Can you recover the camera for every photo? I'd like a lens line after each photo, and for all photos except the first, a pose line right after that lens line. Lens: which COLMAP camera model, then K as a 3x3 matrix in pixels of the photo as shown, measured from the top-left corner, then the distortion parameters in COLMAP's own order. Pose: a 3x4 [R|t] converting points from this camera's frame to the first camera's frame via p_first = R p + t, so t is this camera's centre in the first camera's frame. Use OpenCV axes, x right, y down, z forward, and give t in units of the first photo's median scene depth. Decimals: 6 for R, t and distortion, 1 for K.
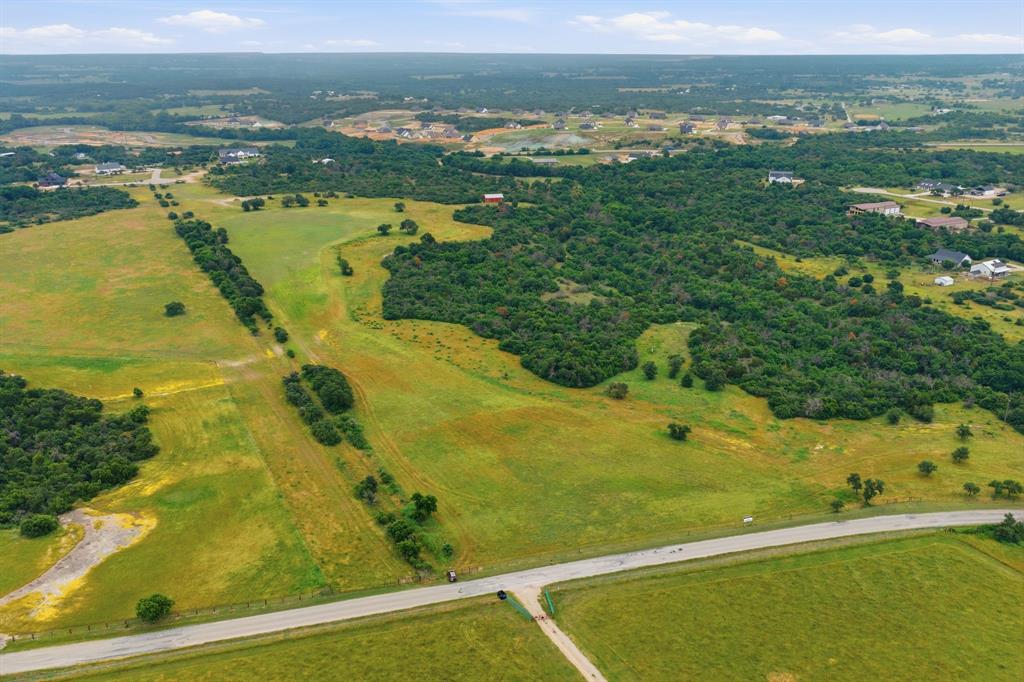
lens RADIAL K [[841.7, 0, 515.1], [0, 841.7, 344.3], [0, 0, 1]] dist [0.012506, -0.015283]
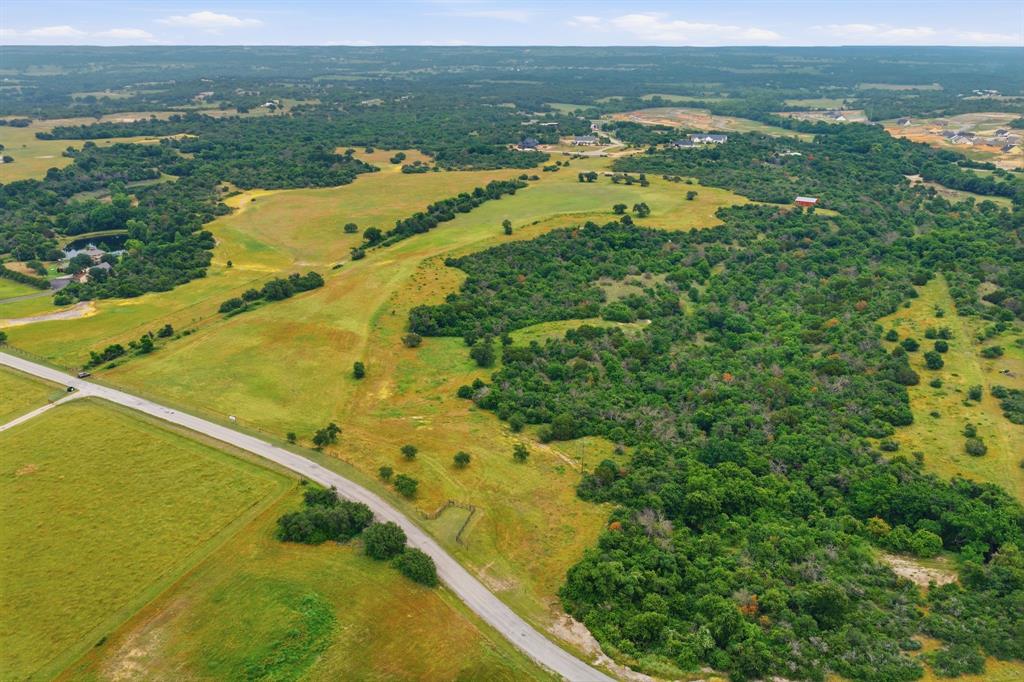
lens RADIAL K [[841.7, 0, 515.1], [0, 841.7, 344.3], [0, 0, 1]] dist [0.012506, -0.015283]
pose [[0.681846, 0.254258, -0.685885, 0.458787], [-0.249295, 0.962286, 0.108892, -0.045279], [0.687705, 0.096740, 0.719516, 0.125016]]
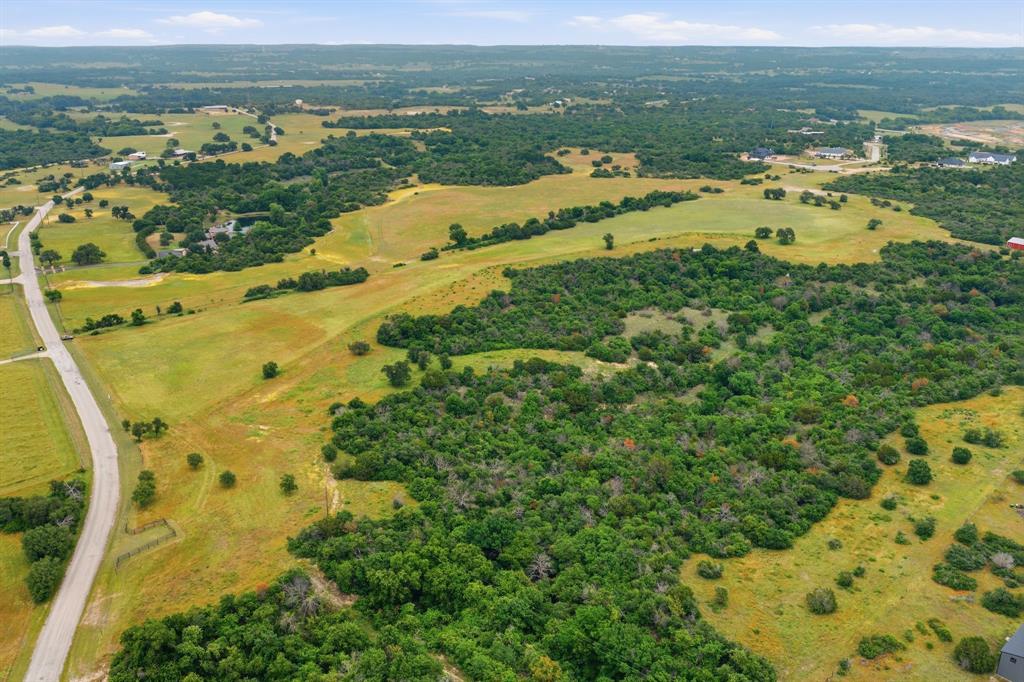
lens RADIAL K [[841.7, 0, 515.1], [0, 841.7, 344.3], [0, 0, 1]] dist [0.012506, -0.015283]
pose [[0.337017, 0.326705, -0.882997, 0.534876], [-0.320574, 0.921643, 0.218648, -0.117775], [0.885241, 0.209378, 0.415343, 0.328756]]
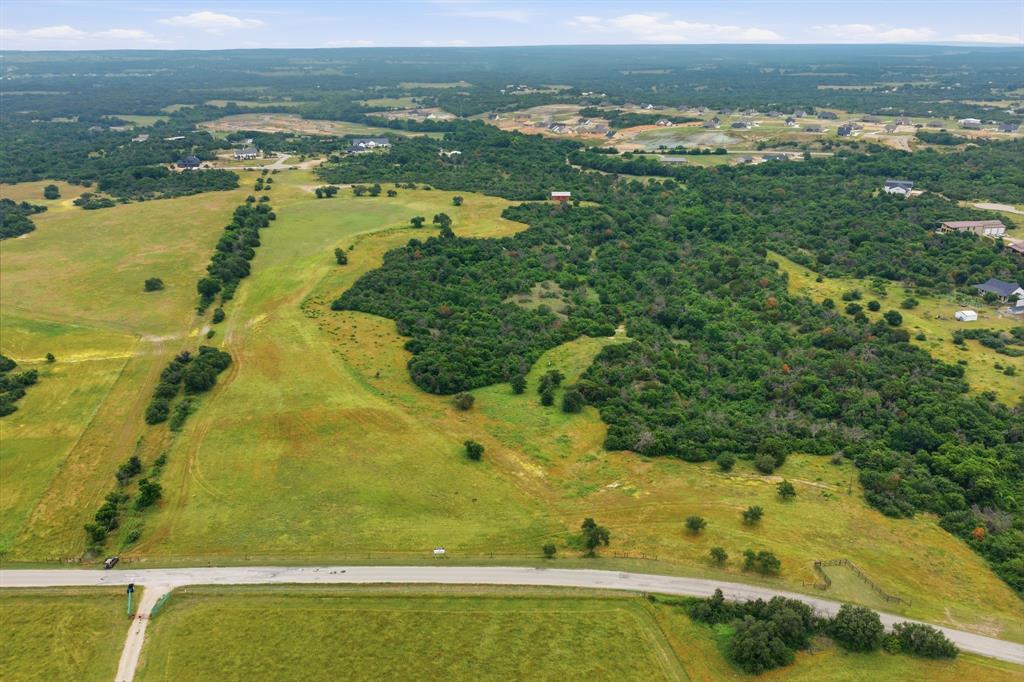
lens RADIAL K [[841.7, 0, 515.1], [0, 841.7, 344.3], [0, 0, 1]] dist [0.012506, -0.015283]
pose [[0.965814, 0.087525, -0.244014, 0.185893], [-0.086160, 0.996148, 0.016284, -0.013732], [0.244499, 0.005297, 0.969635, 0.039254]]
